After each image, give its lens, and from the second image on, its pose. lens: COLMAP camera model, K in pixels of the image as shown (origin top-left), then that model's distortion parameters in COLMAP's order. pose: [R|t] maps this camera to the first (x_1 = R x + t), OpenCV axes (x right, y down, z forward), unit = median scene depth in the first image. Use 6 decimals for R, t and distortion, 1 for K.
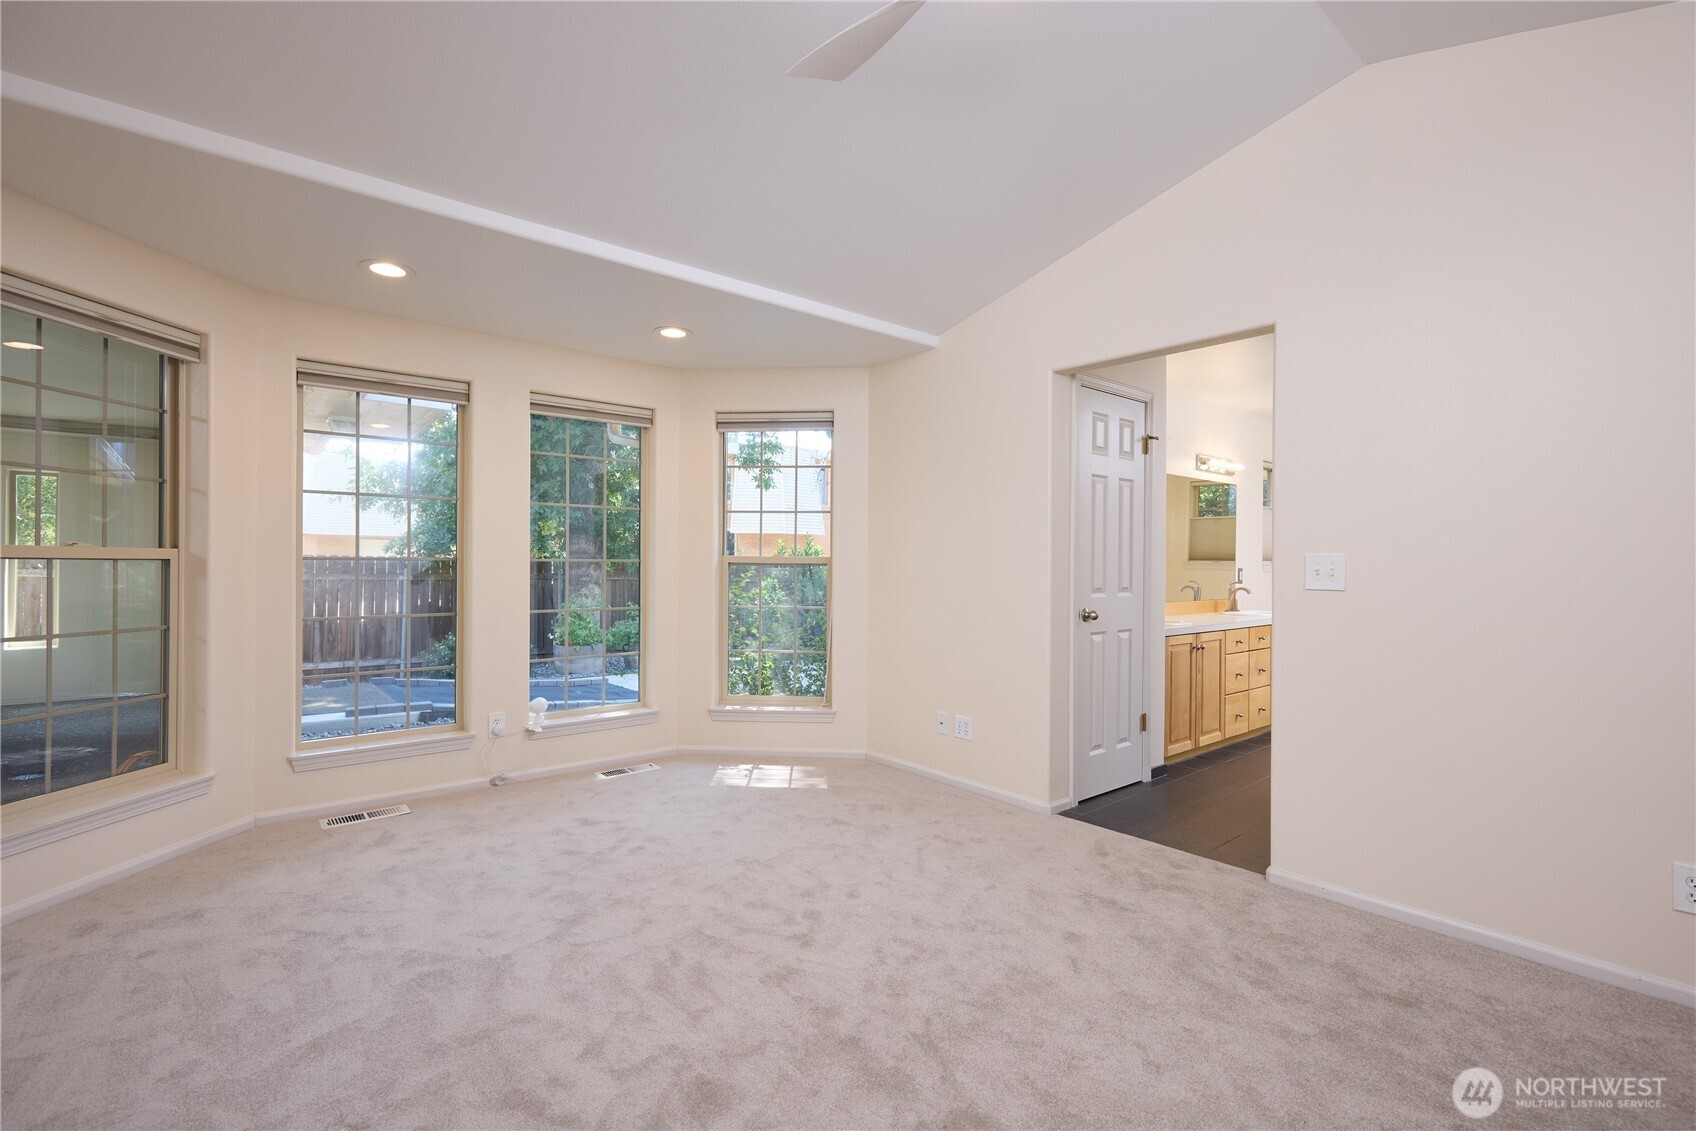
lens RADIAL K [[791.8, 0, 848.0], [0, 791.8, 565.5], [0, 0, 1]] dist [0.002046, 0.000060]
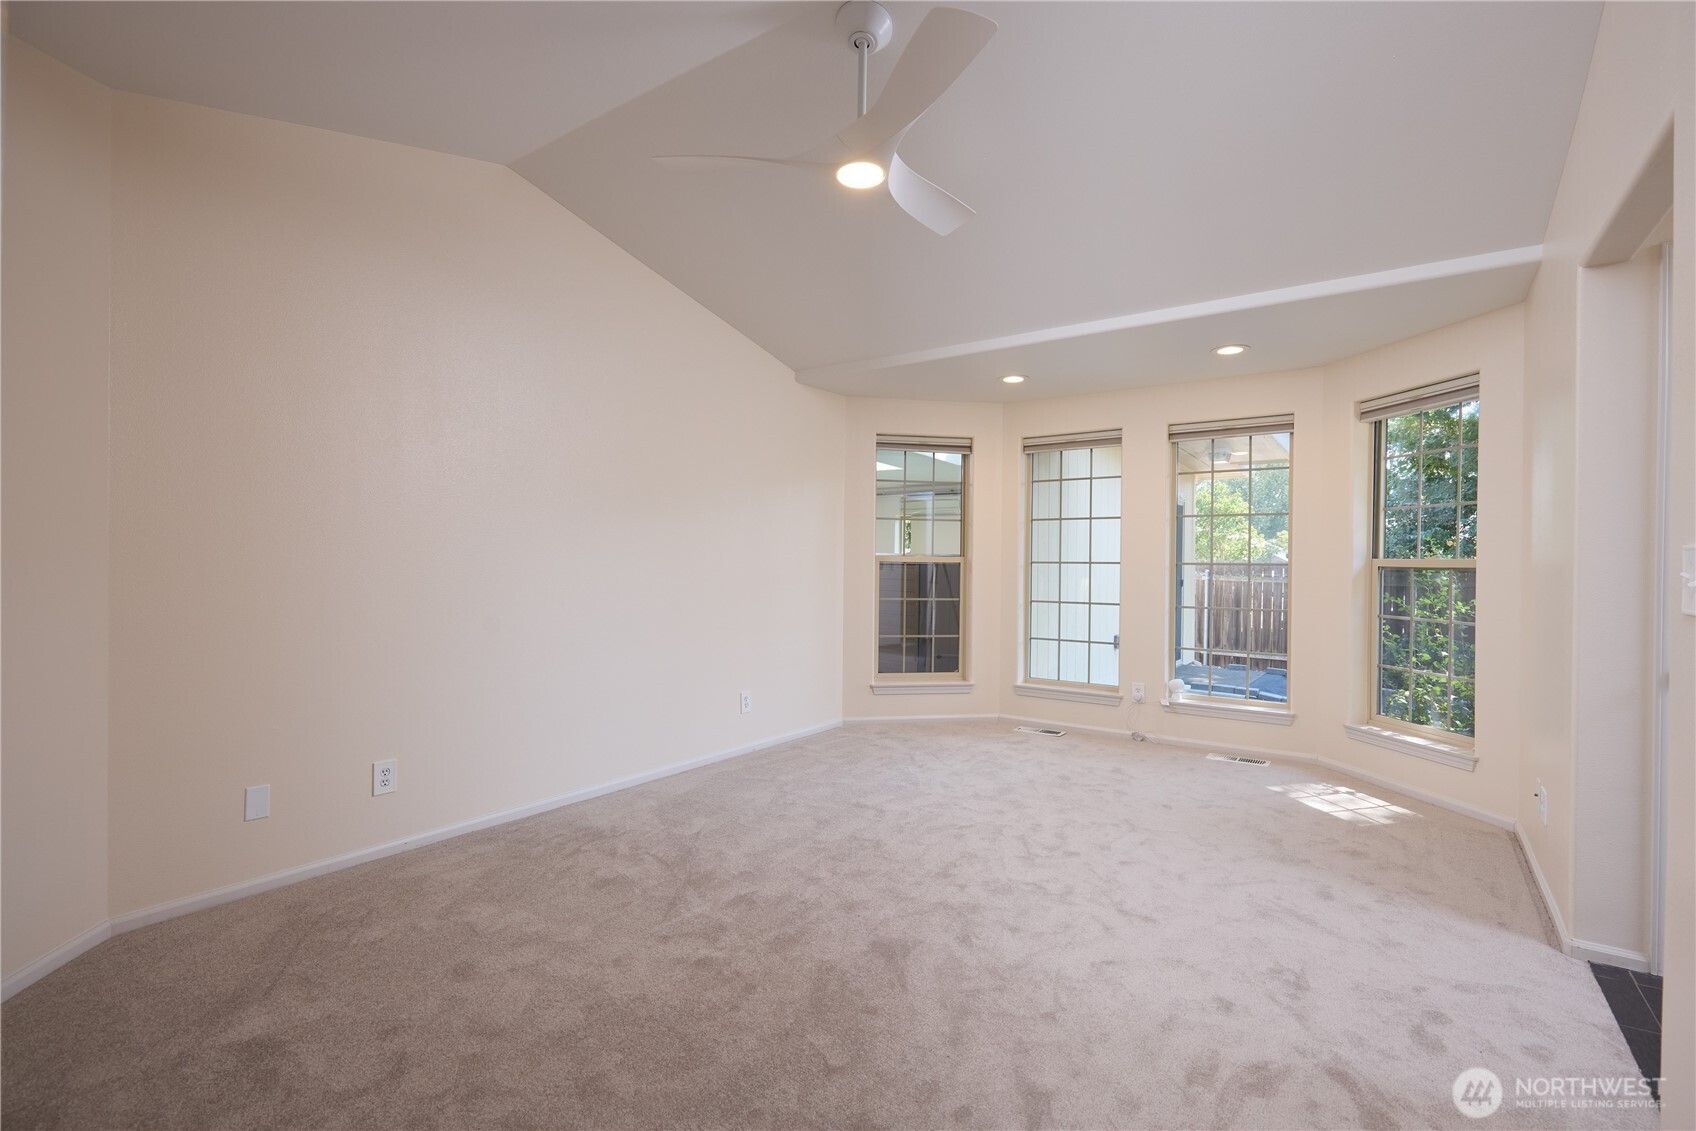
lens RADIAL K [[791.8, 0, 848.0], [0, 791.8, 565.5], [0, 0, 1]] dist [0.002046, 0.000060]
pose [[0.226458, 0.000481, -0.974021, 0.880828], [-0.011792, 0.999928, -0.002248, 0.006241], [0.973950, 0.011995, 0.226448, 0.325792]]
